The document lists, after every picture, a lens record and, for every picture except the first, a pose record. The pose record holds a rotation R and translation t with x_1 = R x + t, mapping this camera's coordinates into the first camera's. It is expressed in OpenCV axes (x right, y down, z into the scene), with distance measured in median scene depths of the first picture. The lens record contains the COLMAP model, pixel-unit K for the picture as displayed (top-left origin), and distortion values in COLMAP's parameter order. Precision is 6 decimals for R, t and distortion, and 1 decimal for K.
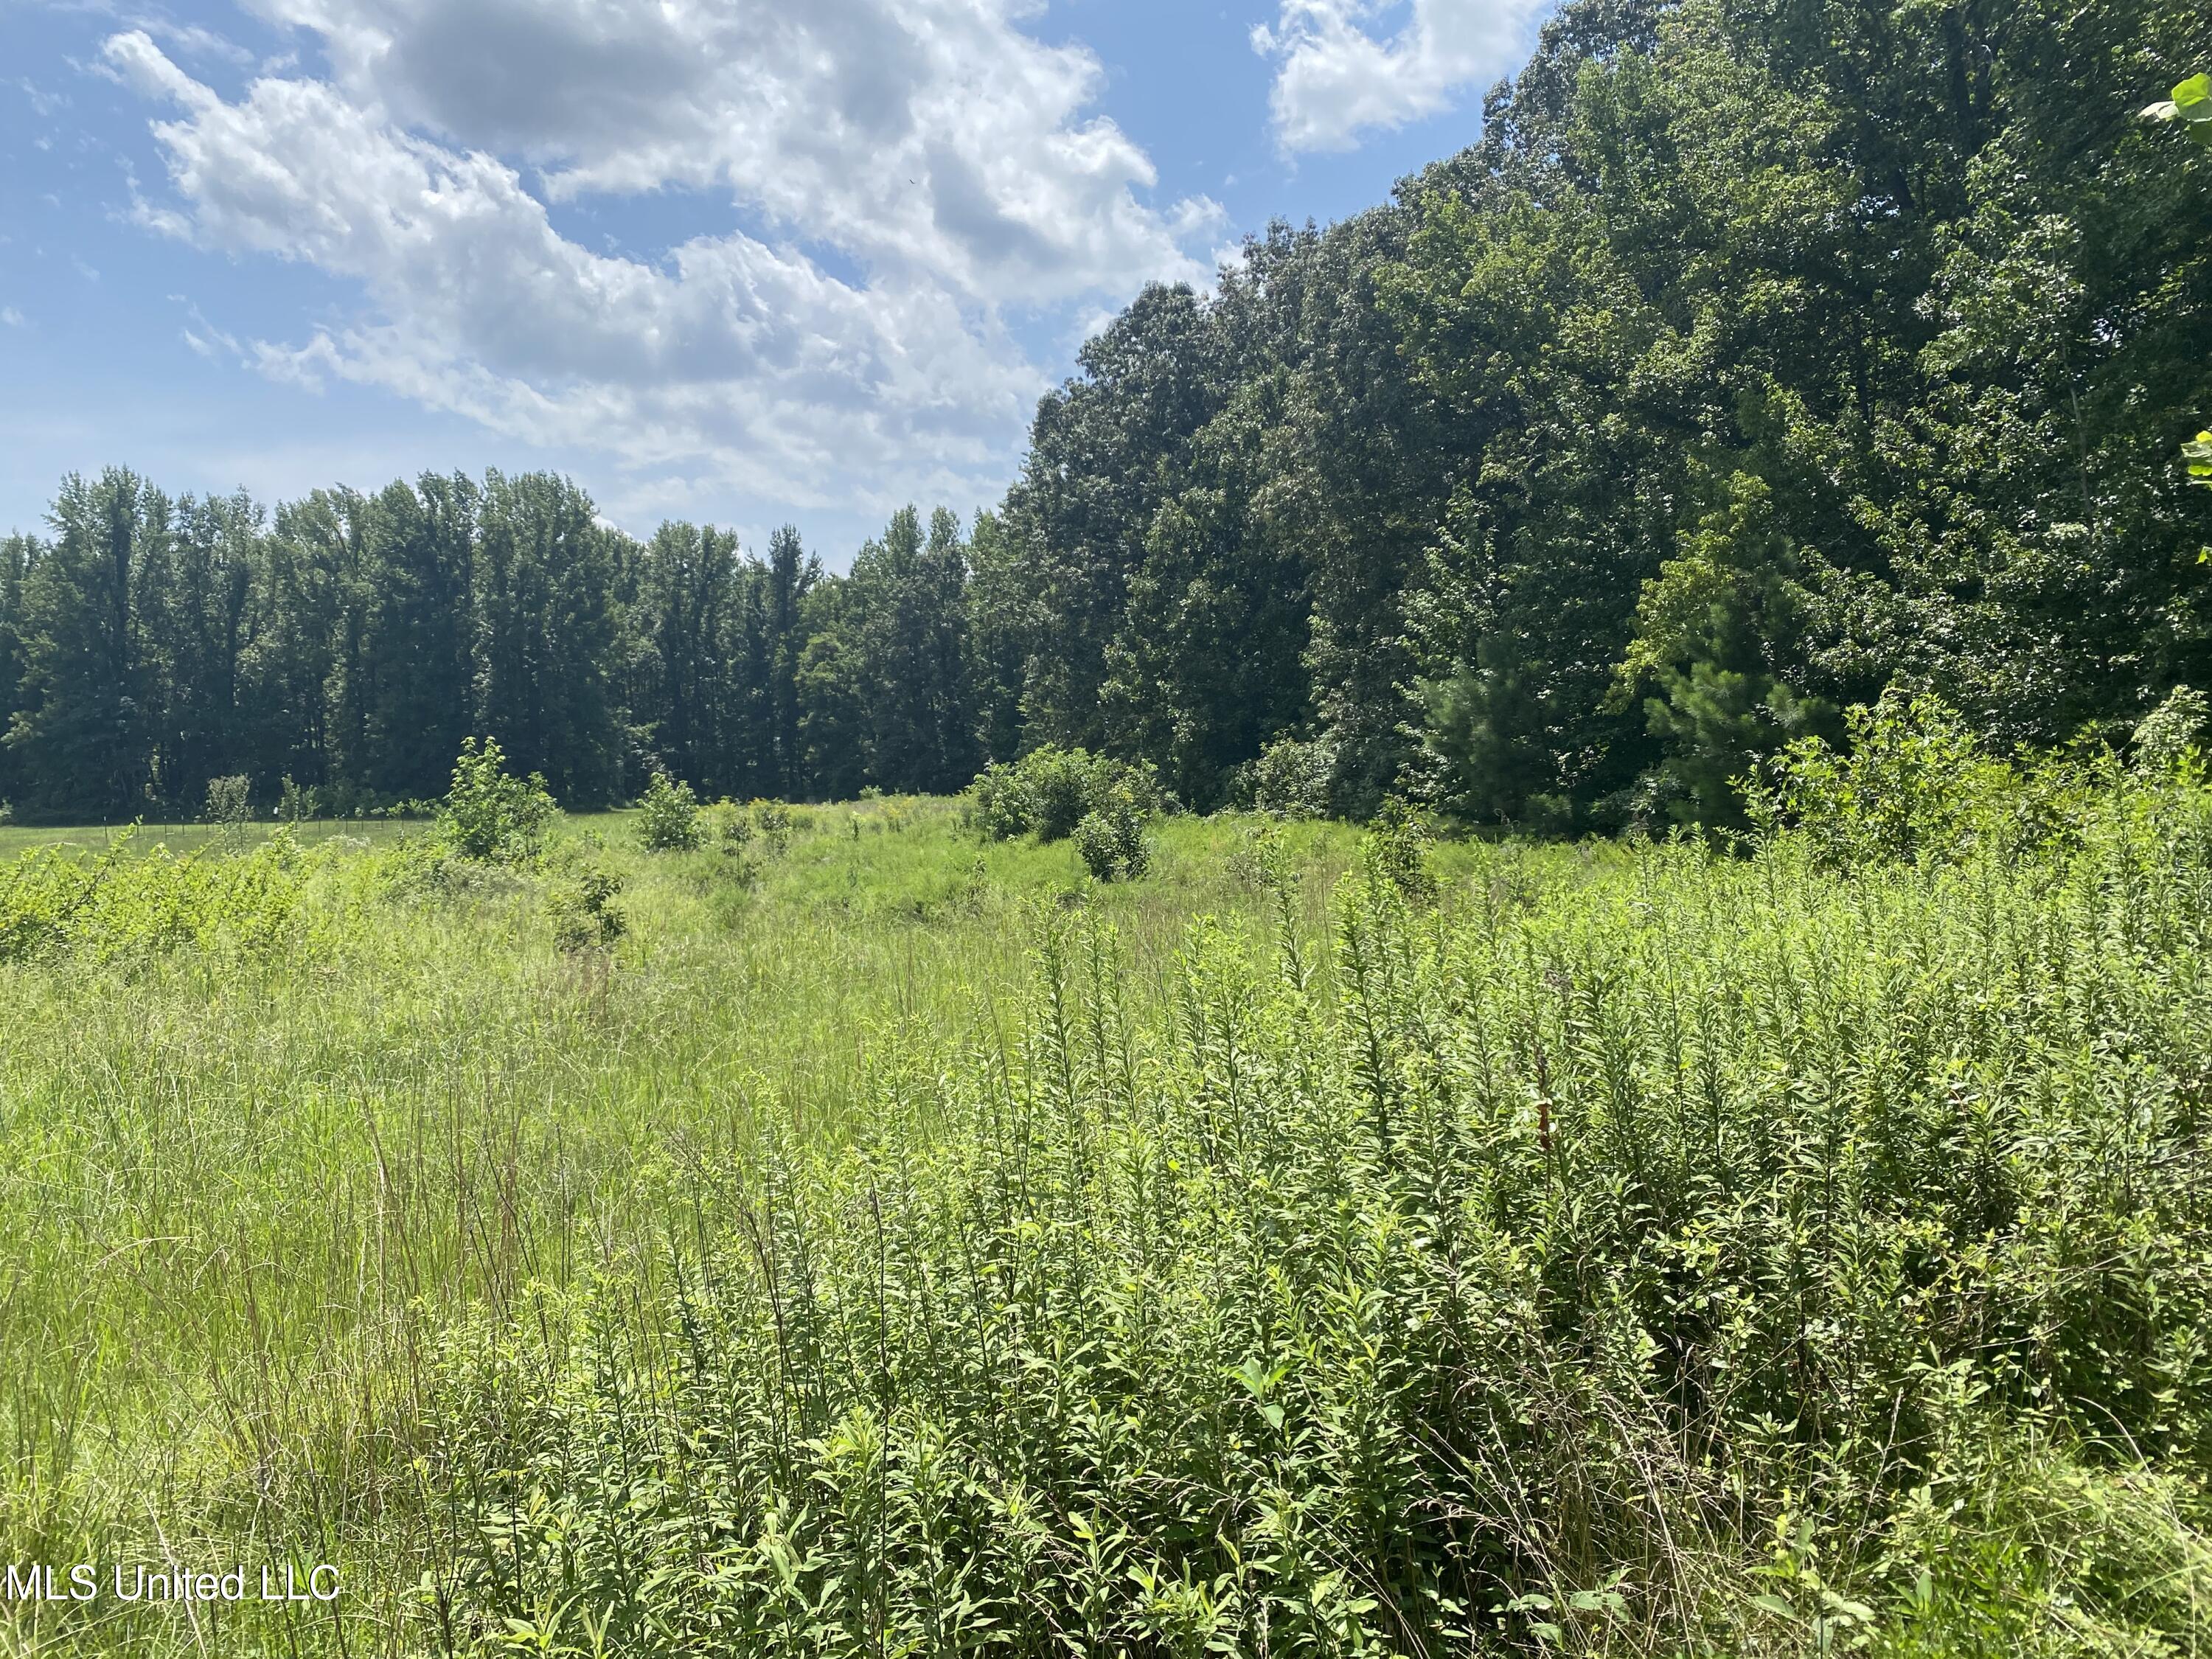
lens RADIAL K [[1701.6, 0, 1053.3], [0, 1701.6, 825.2], [0, 0, 1]] dist [0.037490, -0.036174]
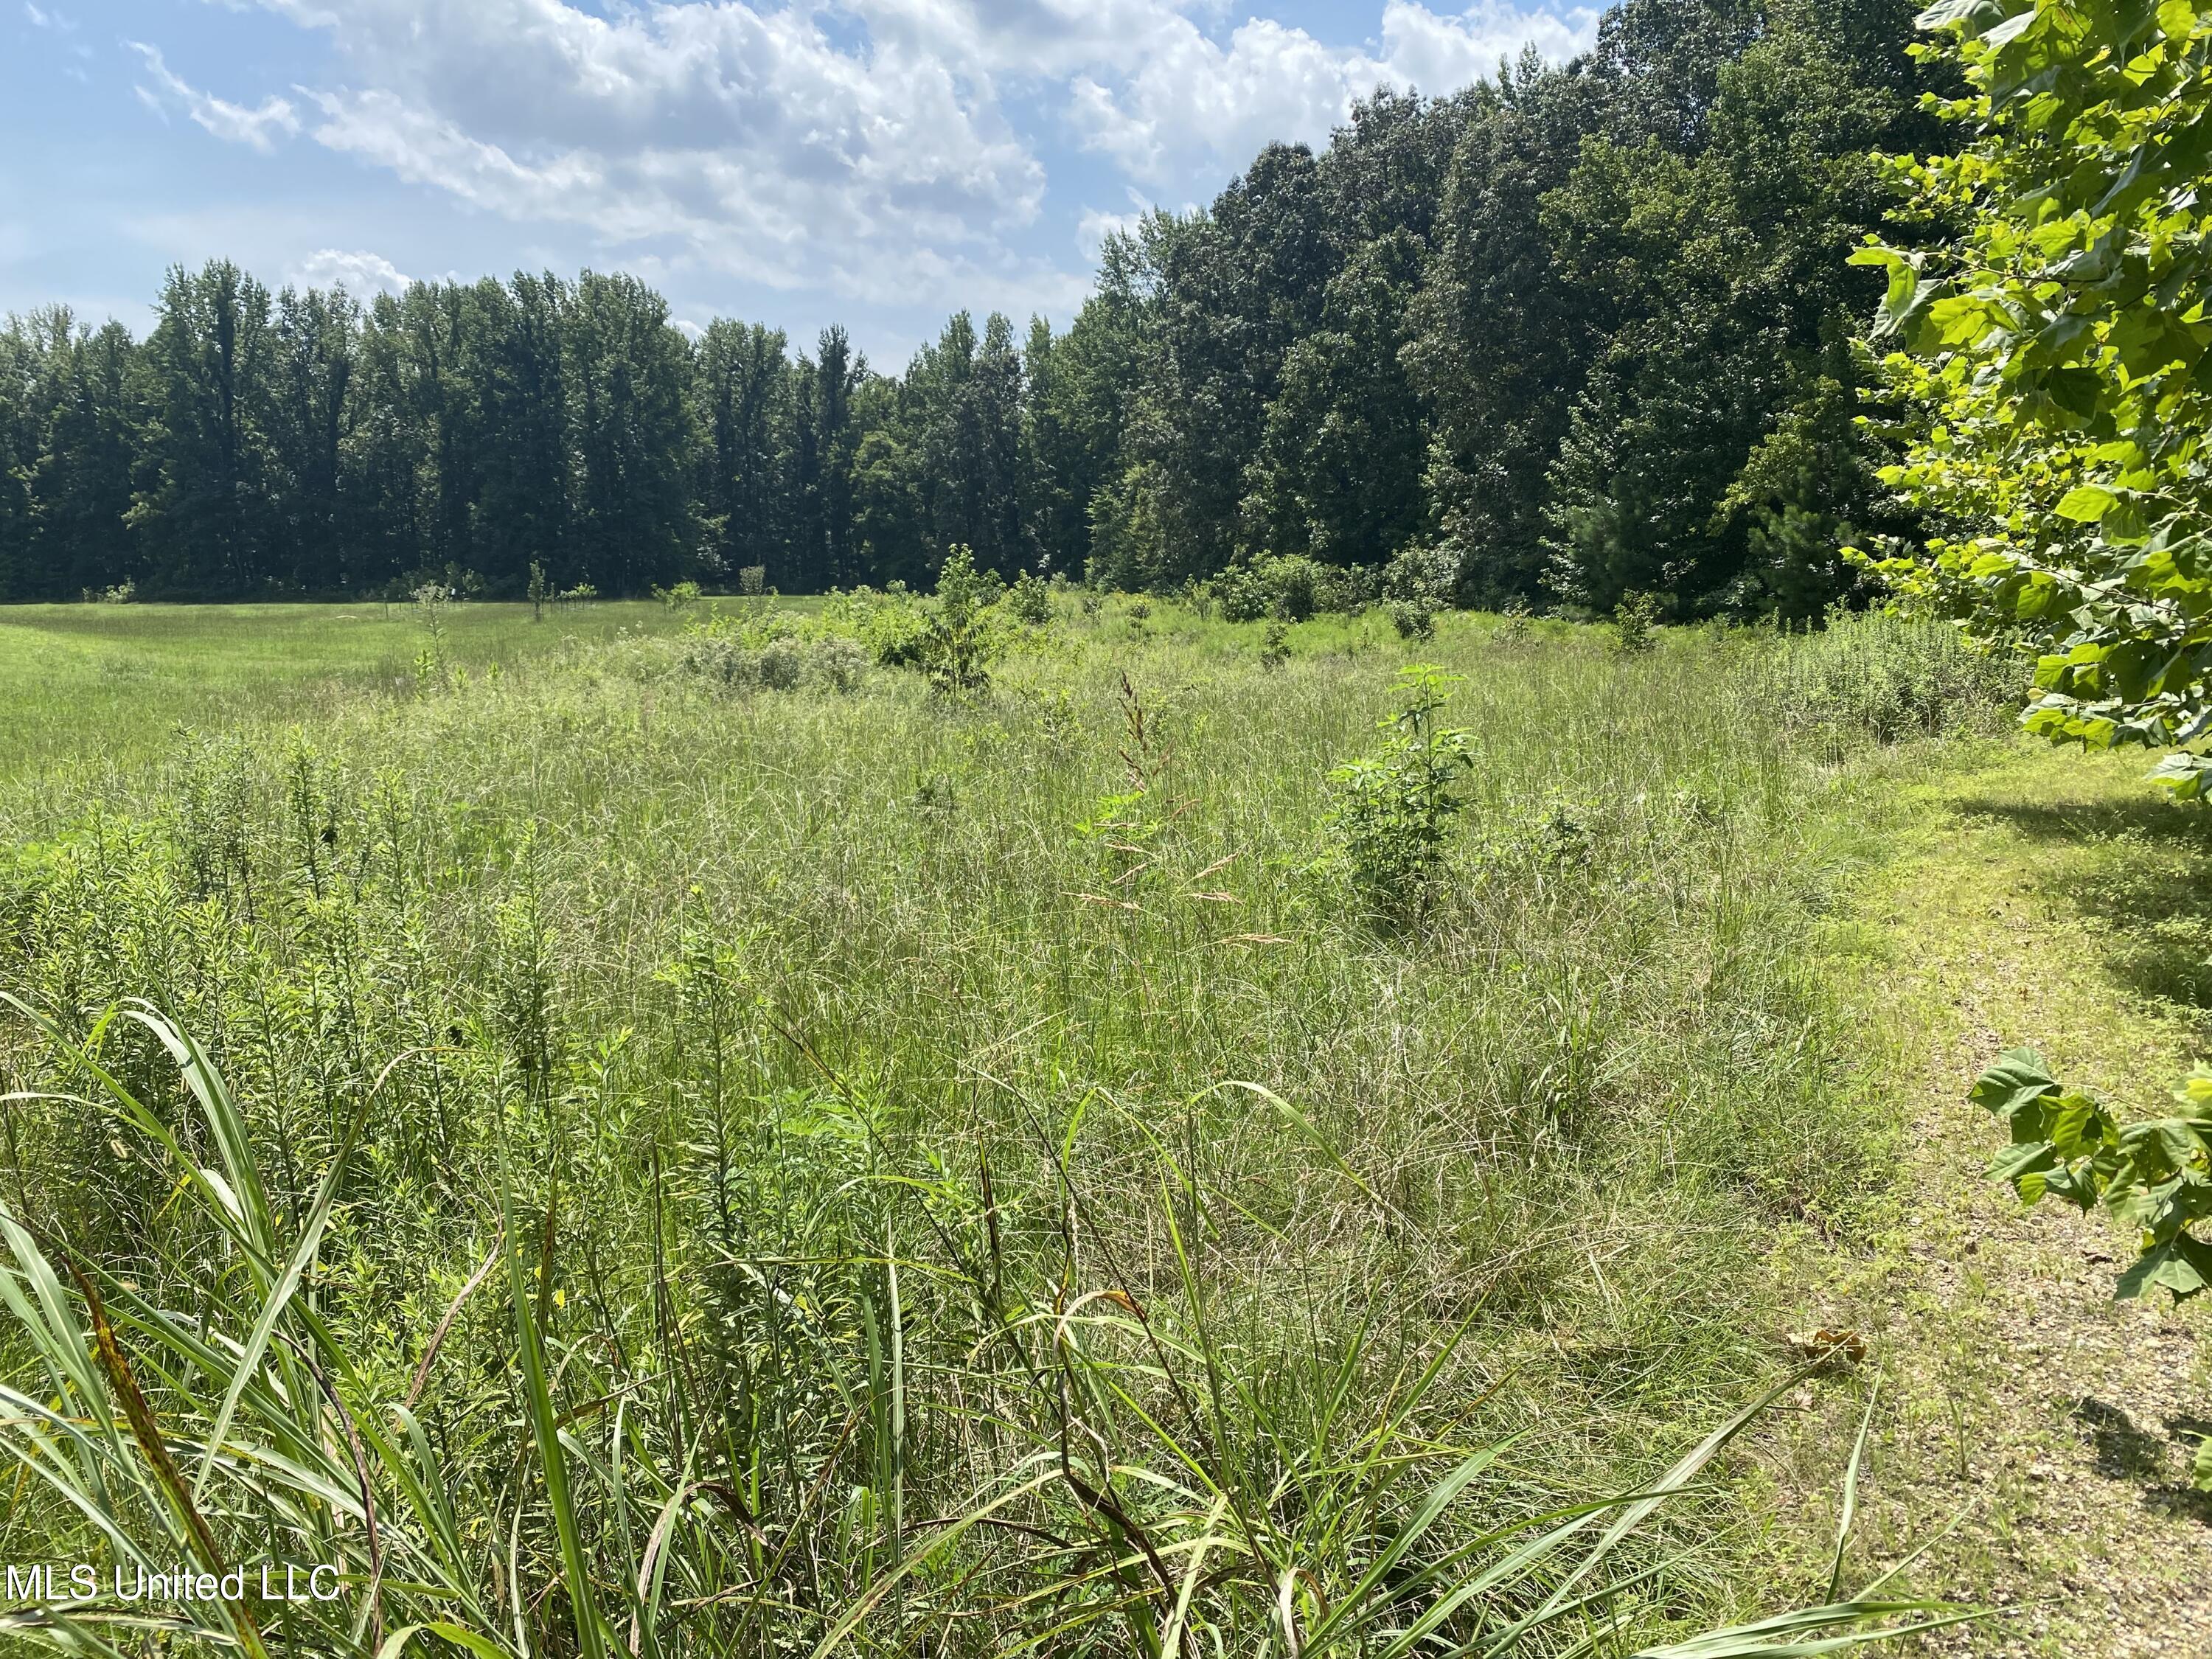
lens RADIAL K [[1701.6, 0, 1075.3], [0, 1701.6, 823.3], [0, 0, 1]] dist [0.037490, -0.036174]
pose [[0.999108, 0.008308, 0.041401, -0.171127], [-0.013142, 0.992940, 0.117886, 0.007725], [-0.040129, -0.118325, 0.992164, -0.278154]]
